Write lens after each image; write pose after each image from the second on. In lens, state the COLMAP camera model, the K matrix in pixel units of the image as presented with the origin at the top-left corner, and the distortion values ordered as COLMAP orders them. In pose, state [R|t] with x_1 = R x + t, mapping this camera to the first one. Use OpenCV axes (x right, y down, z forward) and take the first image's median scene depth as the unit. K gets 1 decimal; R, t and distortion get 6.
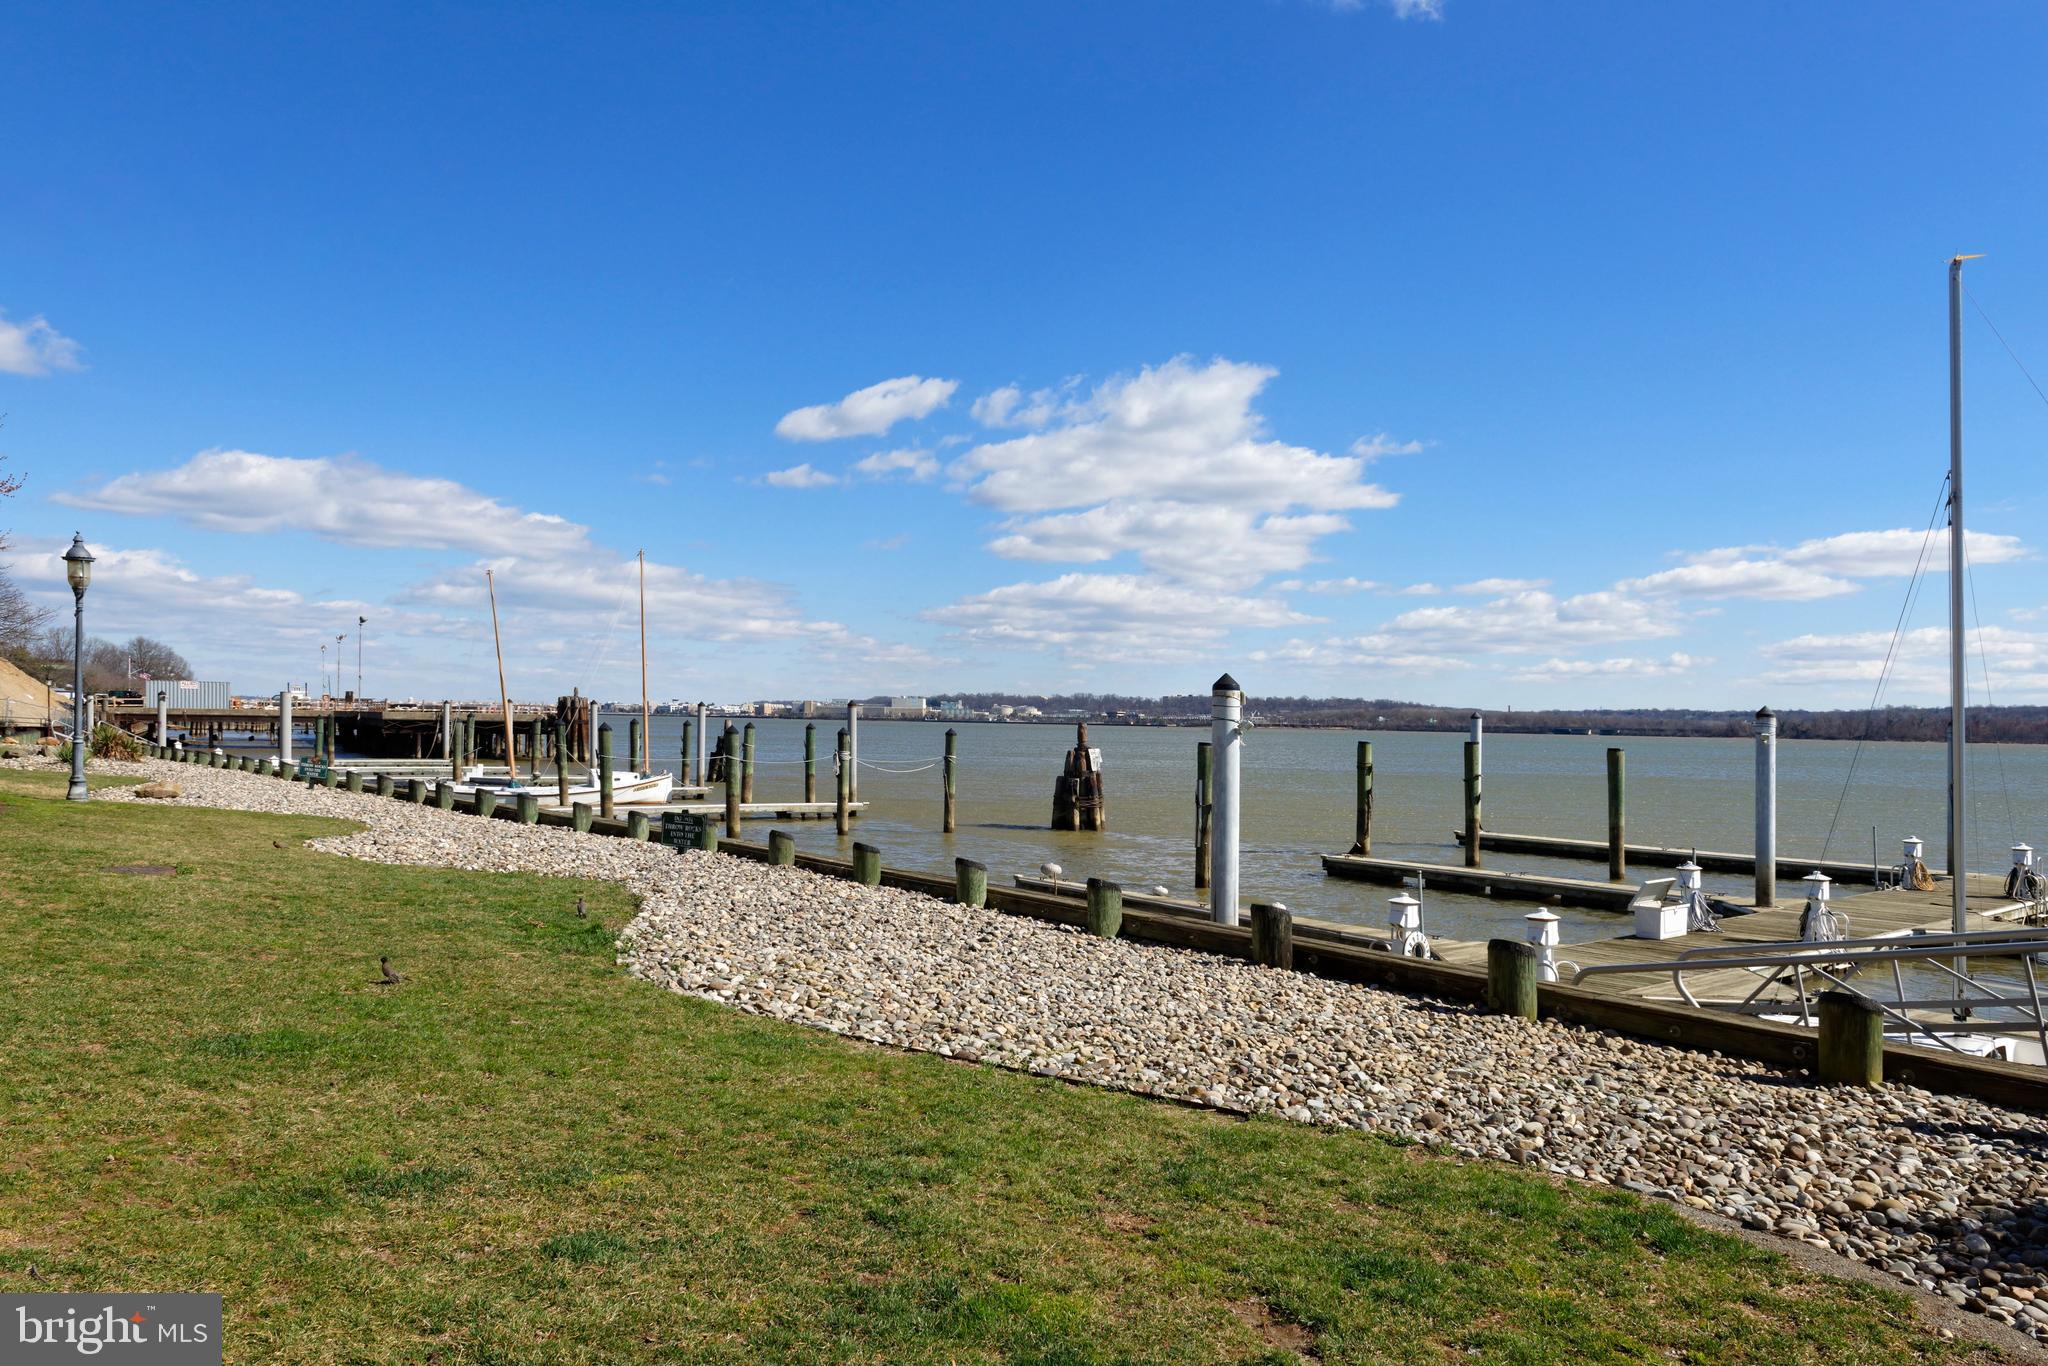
lens RADIAL K [[1480.8, 0, 1015.6], [0, 1480.8, 690.0], [0, 0, 1]] dist [-0.003007, -0.000059]
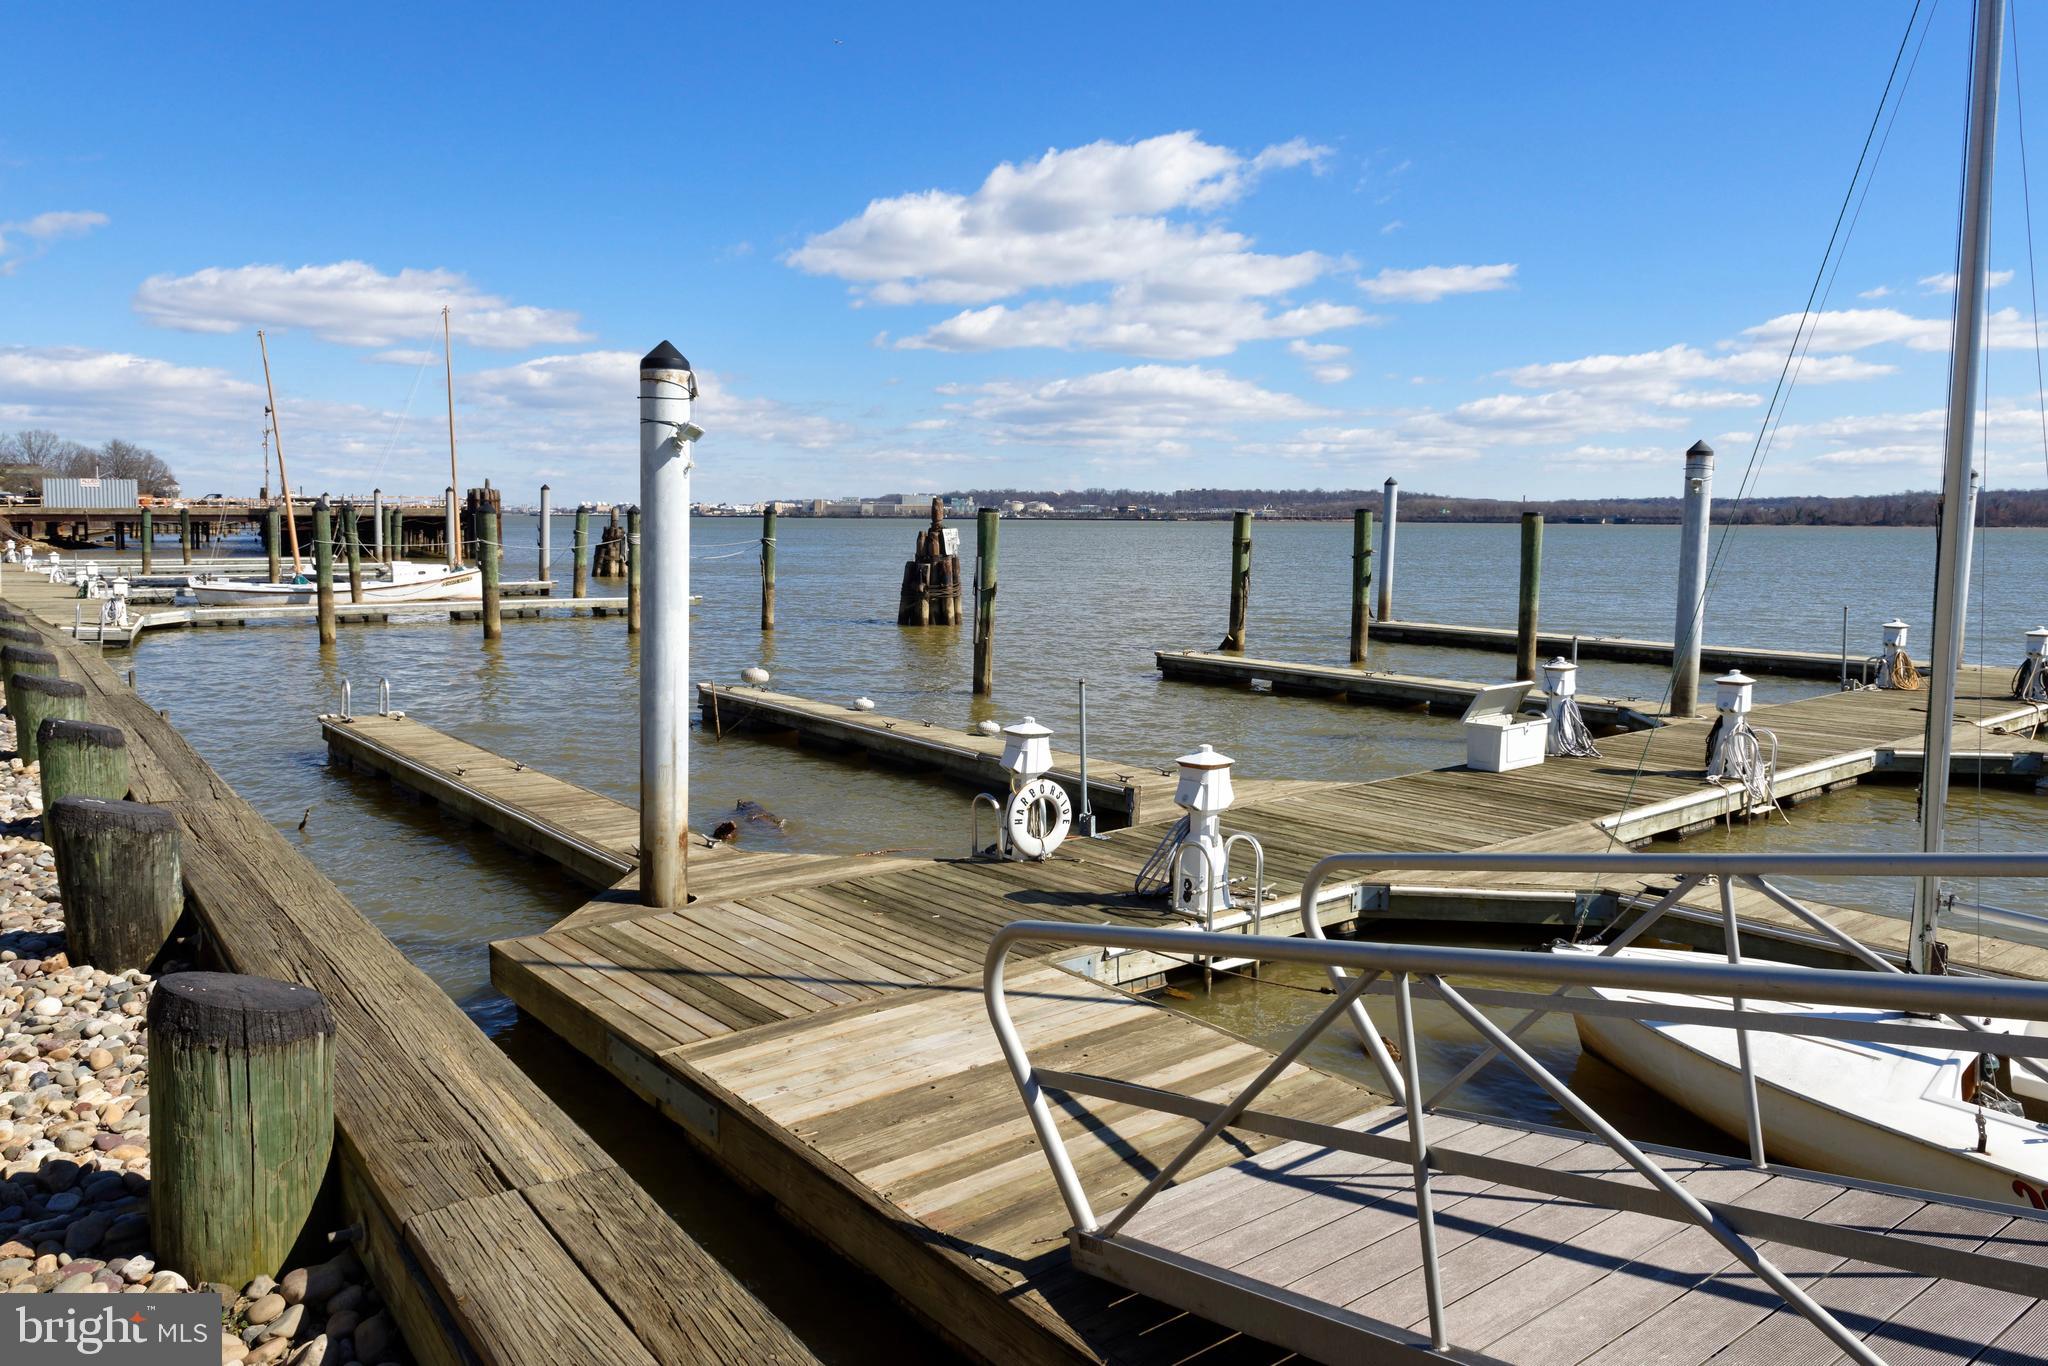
lens RADIAL K [[1480.8, 0, 1032.2], [0, 1480.8, 682.6], [0, 0, 1]] dist [-0.003007, -0.000059]
pose [[0.999926, -0.012150, 0.000051, 0.113016], [0.012037, 0.991236, 0.131550, 0.018356], [-0.001649, -0.131539, 0.991310, 0.169315]]
